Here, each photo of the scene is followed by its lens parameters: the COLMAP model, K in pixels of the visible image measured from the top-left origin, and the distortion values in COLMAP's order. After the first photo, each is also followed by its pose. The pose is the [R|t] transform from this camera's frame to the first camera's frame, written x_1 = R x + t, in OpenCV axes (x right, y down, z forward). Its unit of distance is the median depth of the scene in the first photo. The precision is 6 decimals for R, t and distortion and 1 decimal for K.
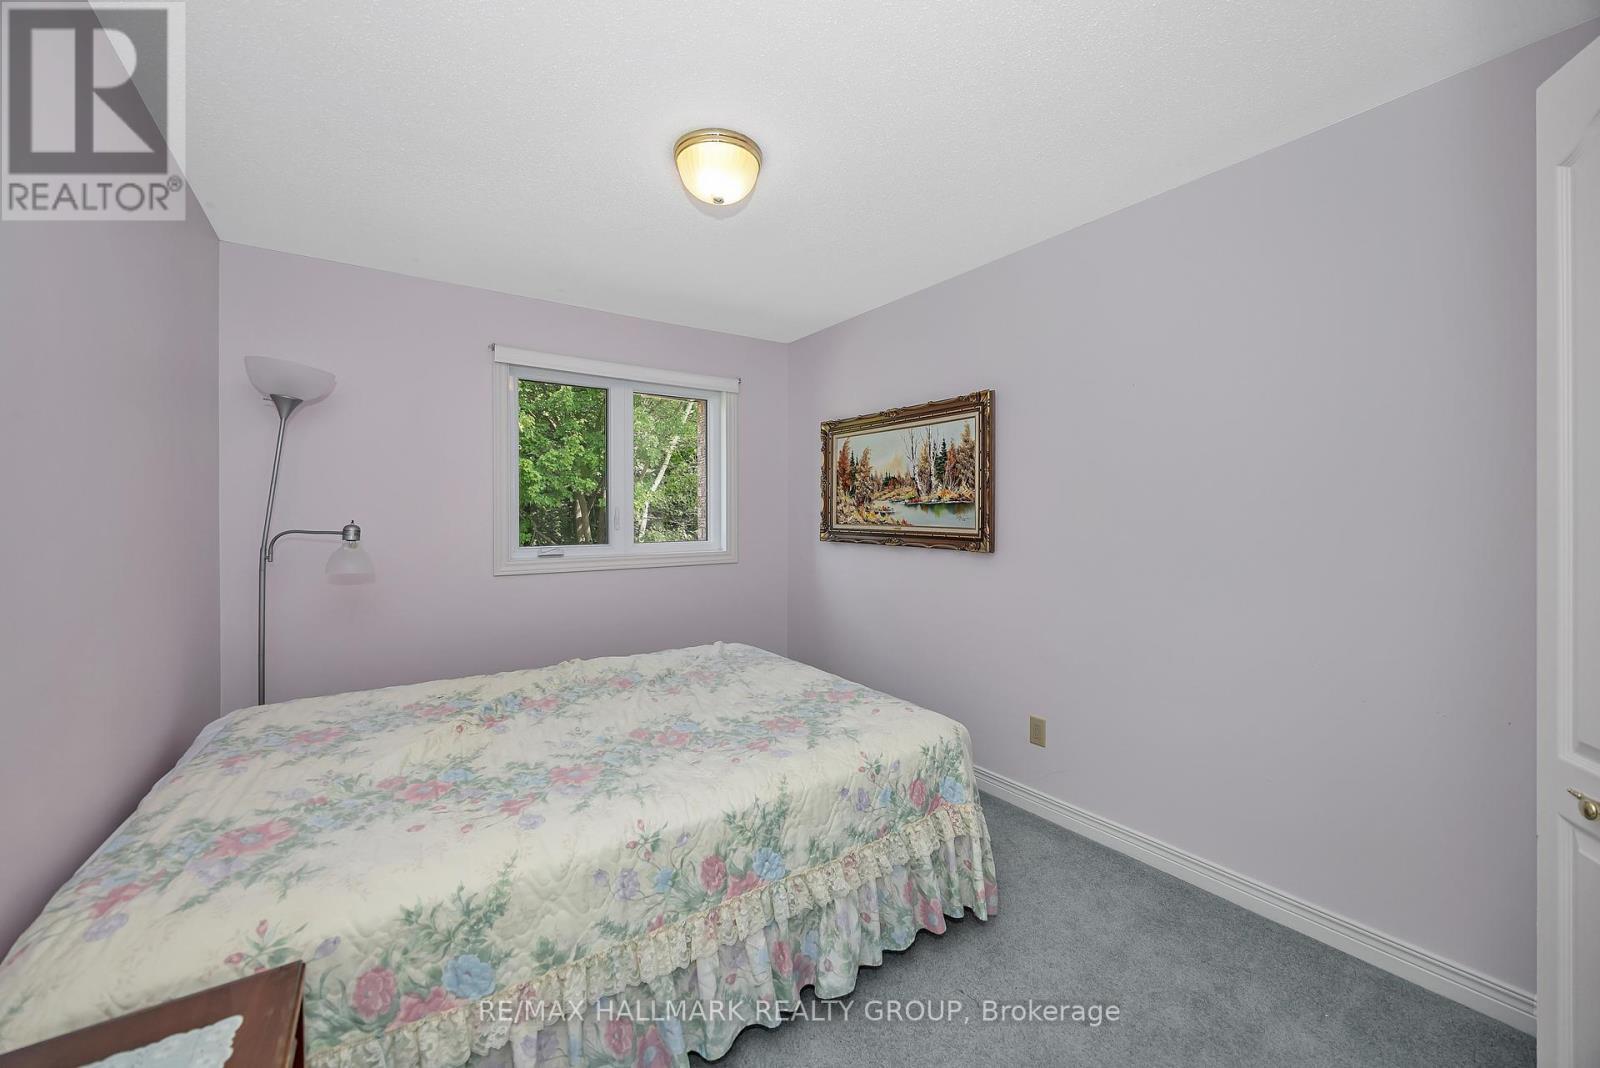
lens RADIAL K [[609.5, 0, 790.7], [0, 609.5, 517.8], [0, 0, 1]] dist [-0.000903, -0.000007]
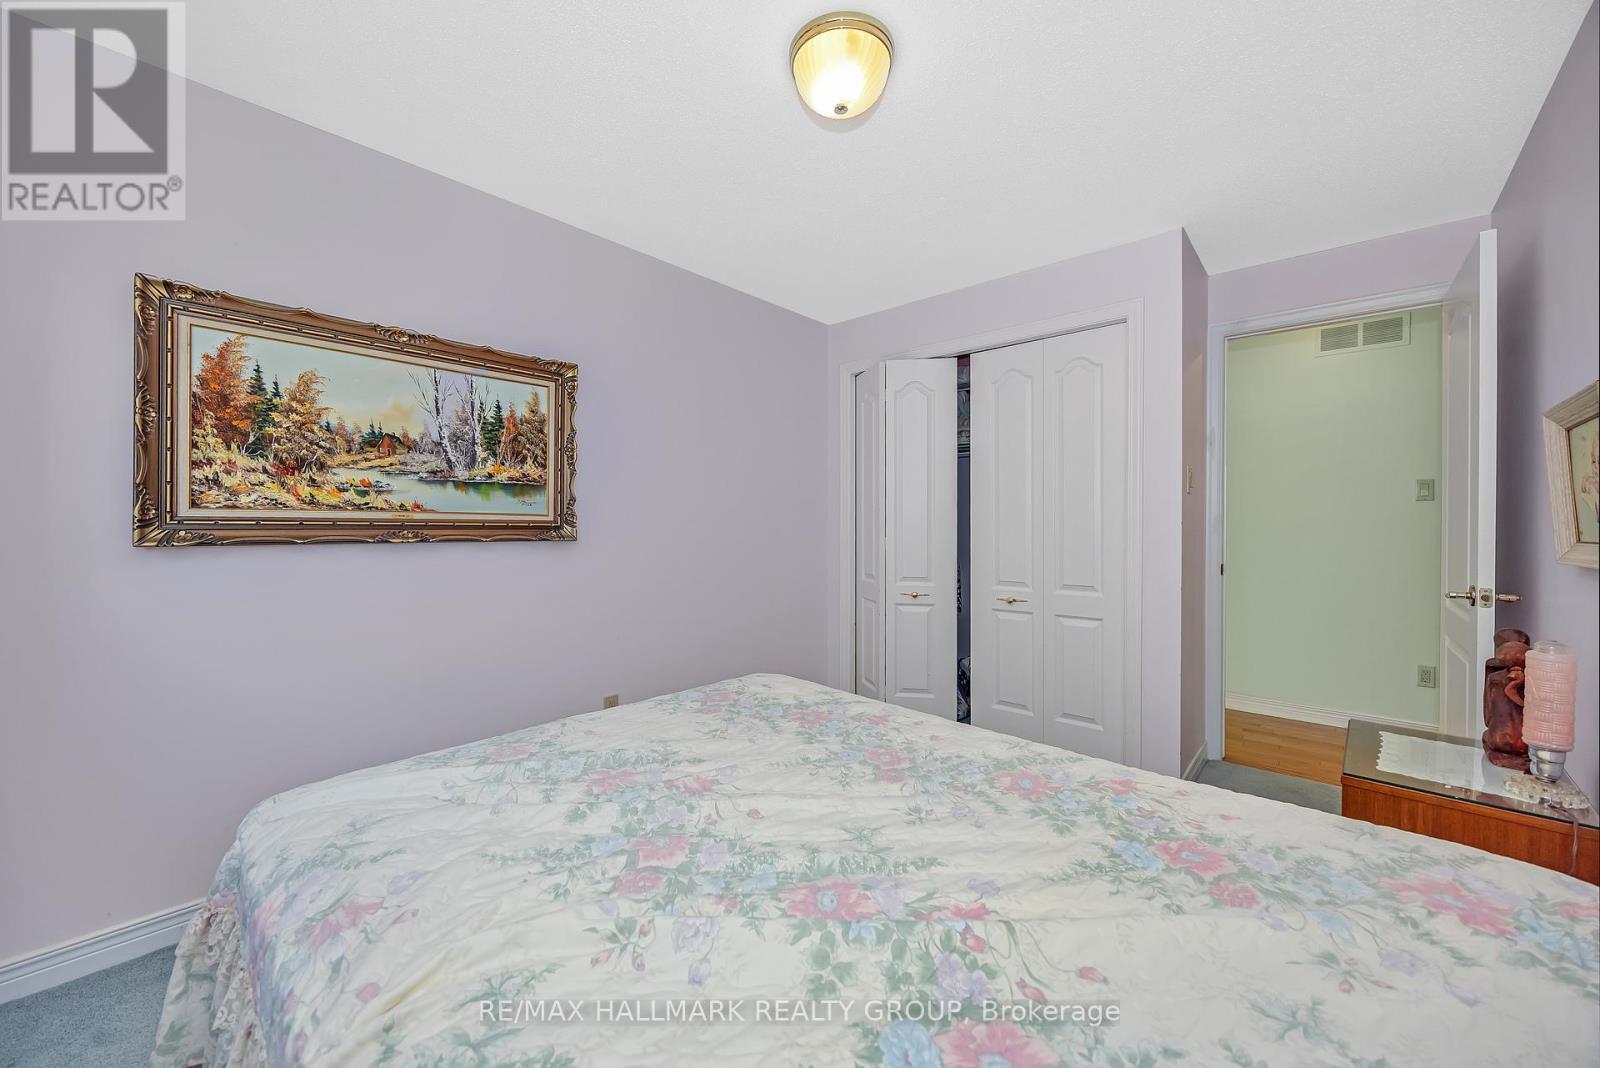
lens RADIAL K [[609.5, 0, 789.7], [0, 609.5, 528.1], [0, 0, 1]] dist [-0.000903, -0.000007]
pose [[-0.228656, -0.008265, 0.973472, -0.573854], [0.004718, 0.999943, 0.009598, 0.027374], [-0.973496, 0.006787, -0.228604, 0.786276]]
